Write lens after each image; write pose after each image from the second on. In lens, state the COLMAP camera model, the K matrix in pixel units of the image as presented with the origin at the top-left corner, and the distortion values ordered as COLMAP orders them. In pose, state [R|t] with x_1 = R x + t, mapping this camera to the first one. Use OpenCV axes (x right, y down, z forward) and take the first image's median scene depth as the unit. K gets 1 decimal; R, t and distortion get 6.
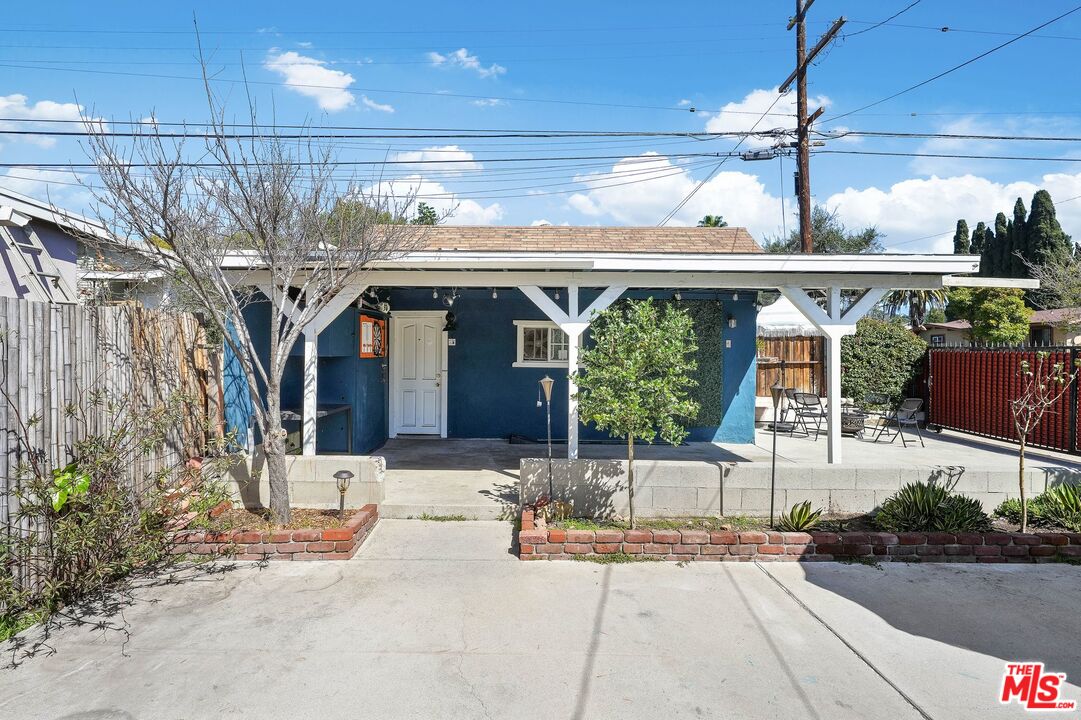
lens RADIAL K [[512.2, 0, 539.1], [0, 512.2, 353.8], [0, 0, 1]] dist [0.003809, -0.000624]
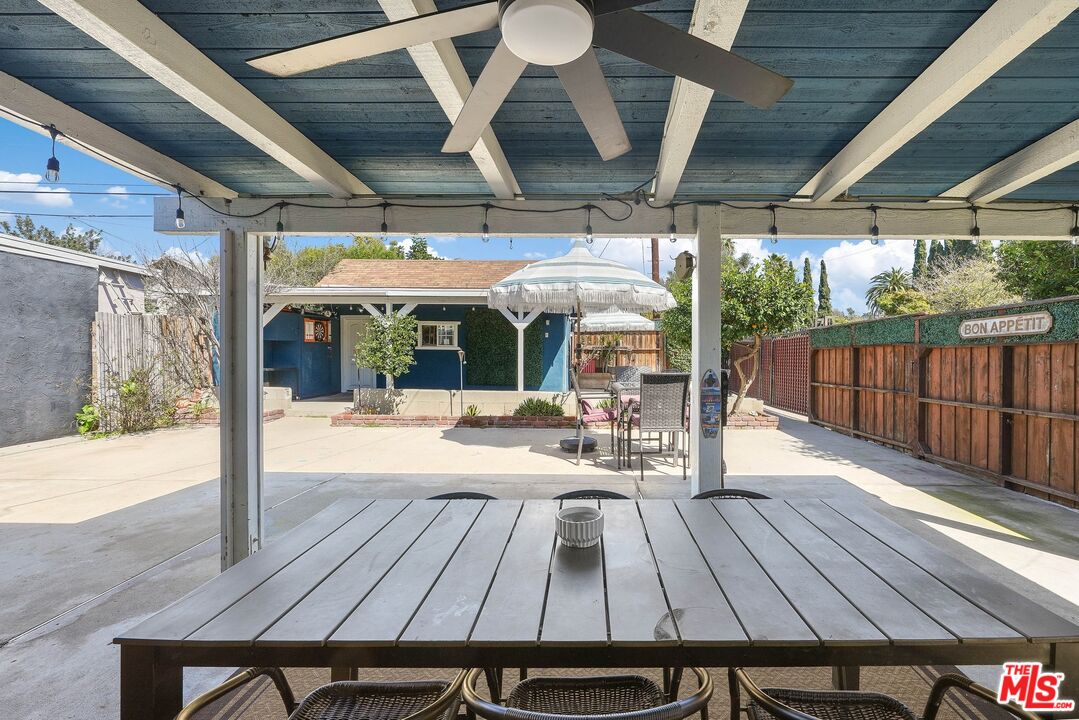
lens RADIAL K [[455.0, 0, 582.9], [0, 455.0, 358.9], [0, 0, 1]] dist [-0.001990, 0.000476]
pose [[0.999943, -0.000969, -0.010606, 0.624535], [0.001154, 0.999848, 0.017394, 0.039386], [0.010588, -0.017406, 0.999792, -0.562787]]
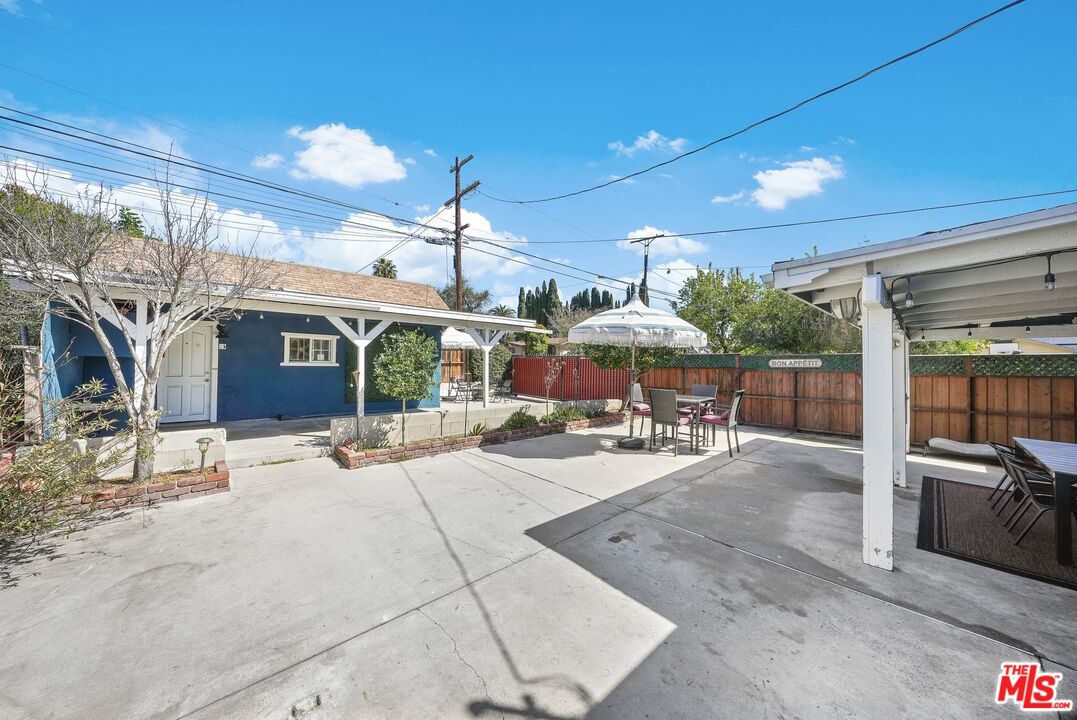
lens RADIAL K [[361.2, 0, 532.0], [0, 361.2, 360.6], [0, 0, 1]] dist [-0.001615, -0.000006]
pose [[0.751316, 0.004528, 0.659928, -0.228723], [-0.010817, 0.999927, 0.005454, -0.001556], [-0.659854, -0.011237, 0.751309, -0.225620]]
